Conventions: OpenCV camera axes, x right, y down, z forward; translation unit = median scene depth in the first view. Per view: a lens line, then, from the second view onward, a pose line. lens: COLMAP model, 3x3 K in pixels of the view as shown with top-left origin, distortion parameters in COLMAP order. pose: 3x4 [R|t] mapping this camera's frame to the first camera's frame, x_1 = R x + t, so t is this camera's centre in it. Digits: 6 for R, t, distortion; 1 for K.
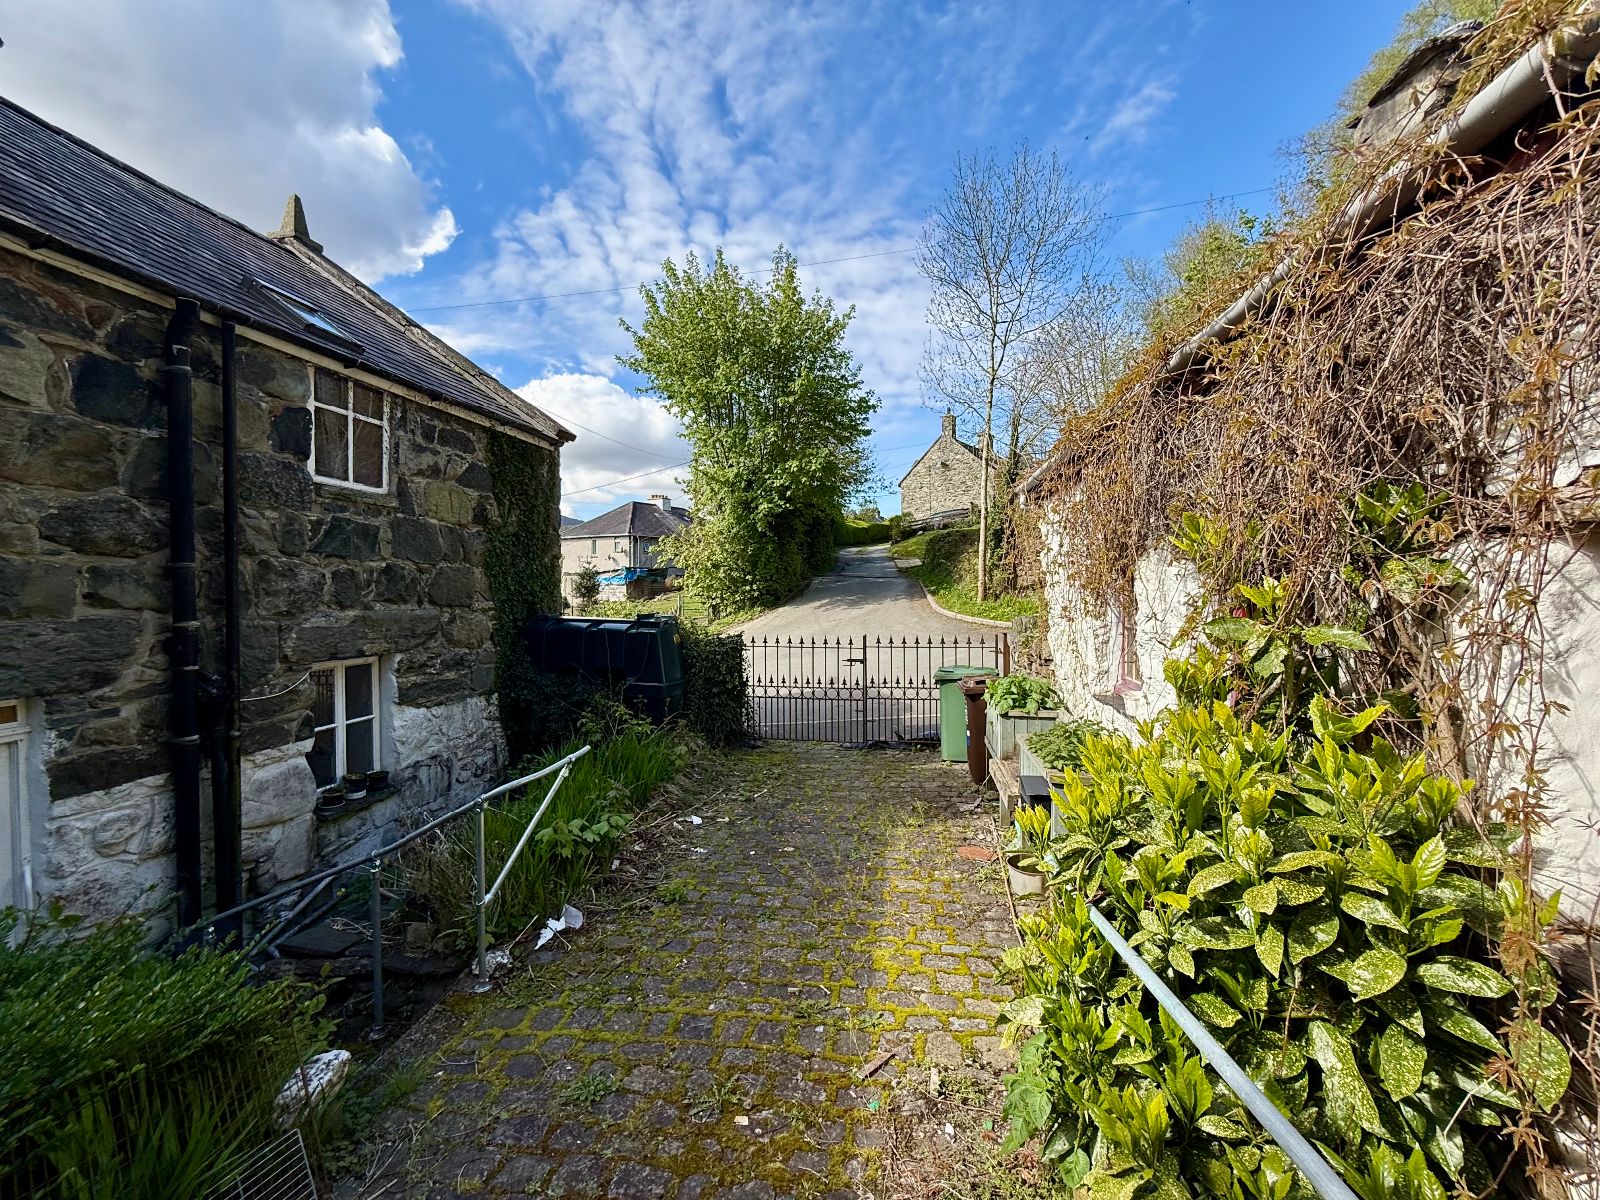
lens RADIAL K [[647.5, 0, 806.6], [0, 647.5, 600.6], [0, 0, 1]] dist [-0.000473, -0.000009]
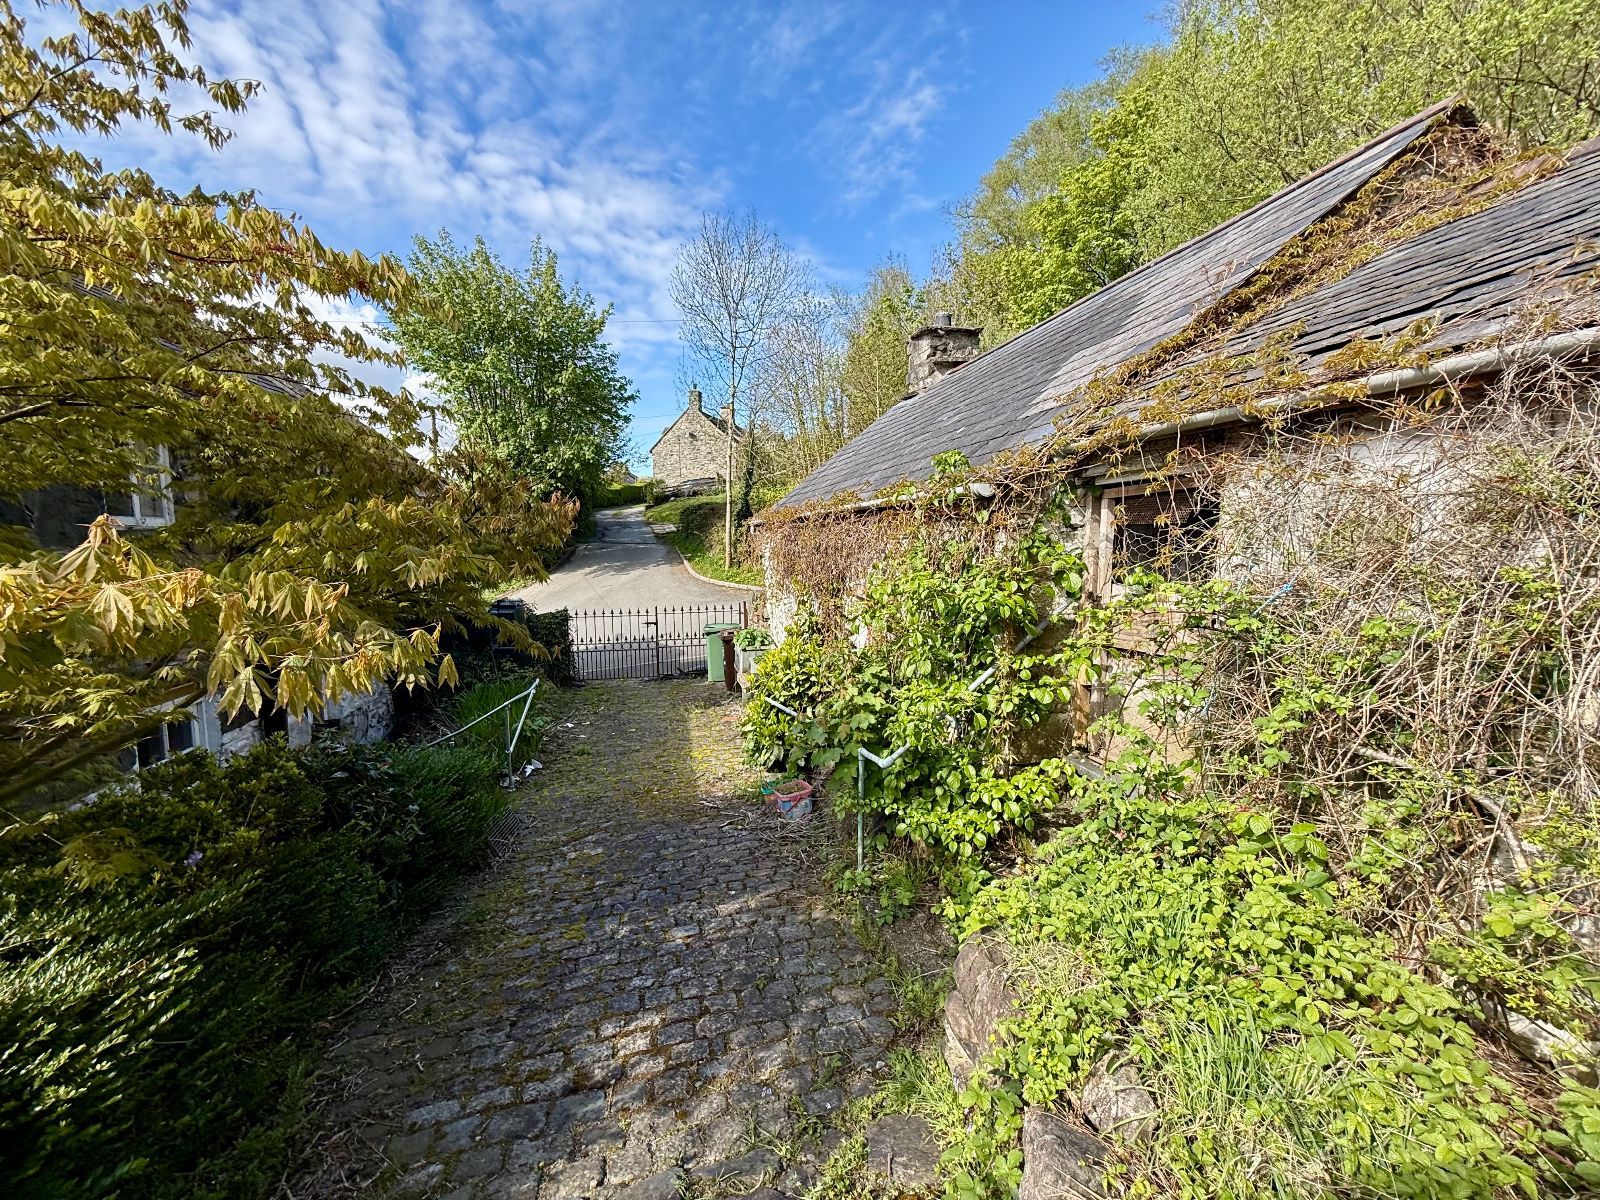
lens RADIAL K [[647.5, 0, 806.6], [0, 647.5, 600.6], [0, 0, 1]] dist [-0.000473, -0.000009]
pose [[0.926205, -0.042667, 0.374599, -0.151850], [0.013477, 0.996688, 0.080200, -0.077232], [-0.376780, -0.069233, 0.923712, -0.537551]]
